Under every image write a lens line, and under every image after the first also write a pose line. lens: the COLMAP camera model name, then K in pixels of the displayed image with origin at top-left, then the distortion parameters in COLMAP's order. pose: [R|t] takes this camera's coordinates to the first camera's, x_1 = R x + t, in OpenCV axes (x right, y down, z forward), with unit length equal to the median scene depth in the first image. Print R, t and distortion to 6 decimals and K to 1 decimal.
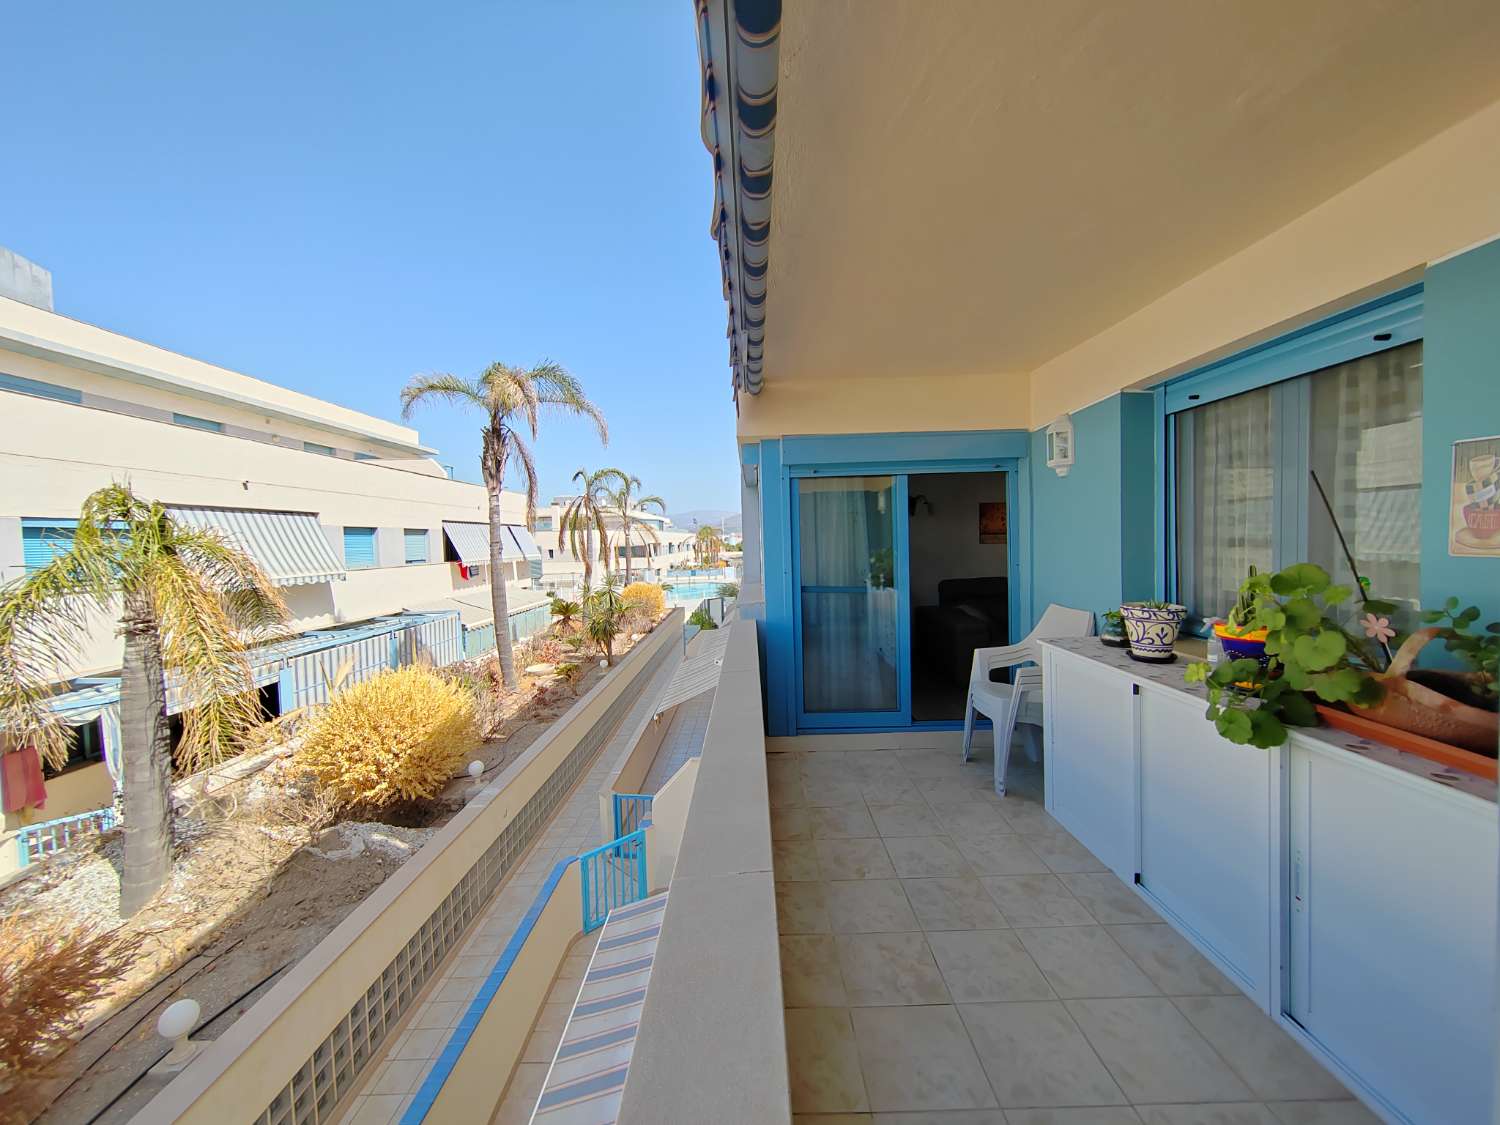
lens RADIAL K [[576.9, 0, 754.3], [0, 576.9, 568.6], [0, 0, 1]] dist [0.003437, 0.000378]
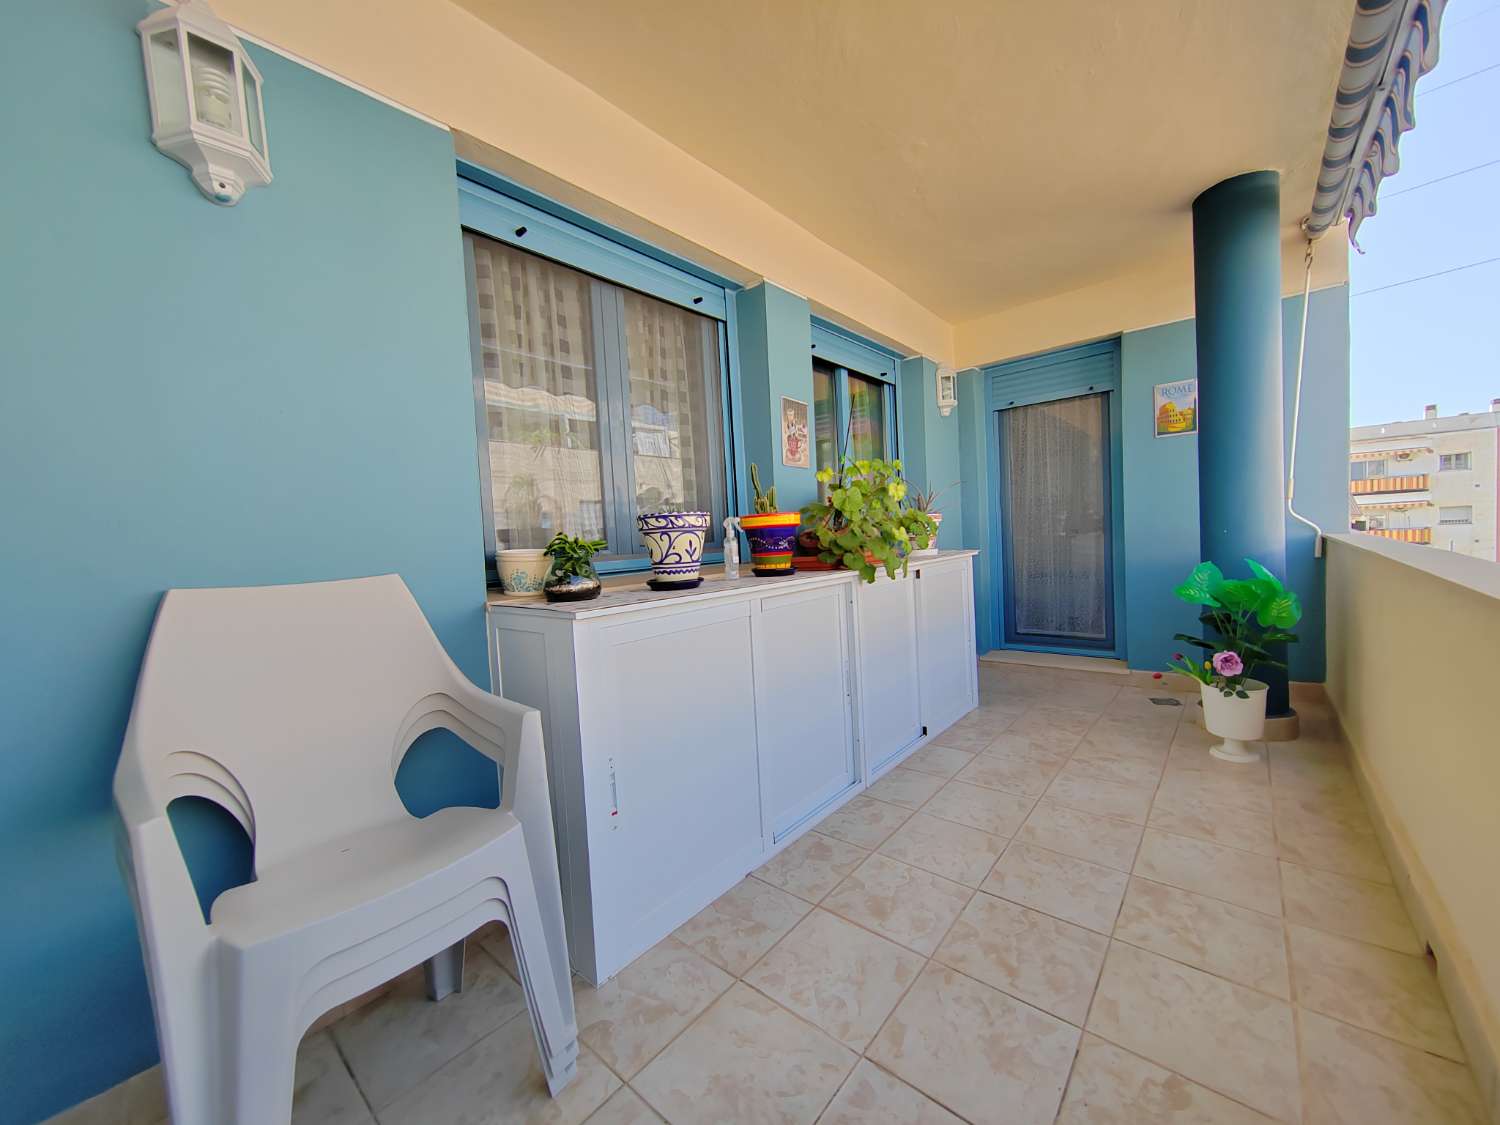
lens RADIAL K [[576.9, 0, 743.4], [0, 576.9, 564.1], [0, 0, 1]] dist [0.003437, 0.000378]
pose [[-0.760616, 0.025526, 0.648700, 0.184913], [0.081864, 0.995022, 0.056834, 0.127593], [-0.644020, 0.096334, -0.758919, 1.914219]]
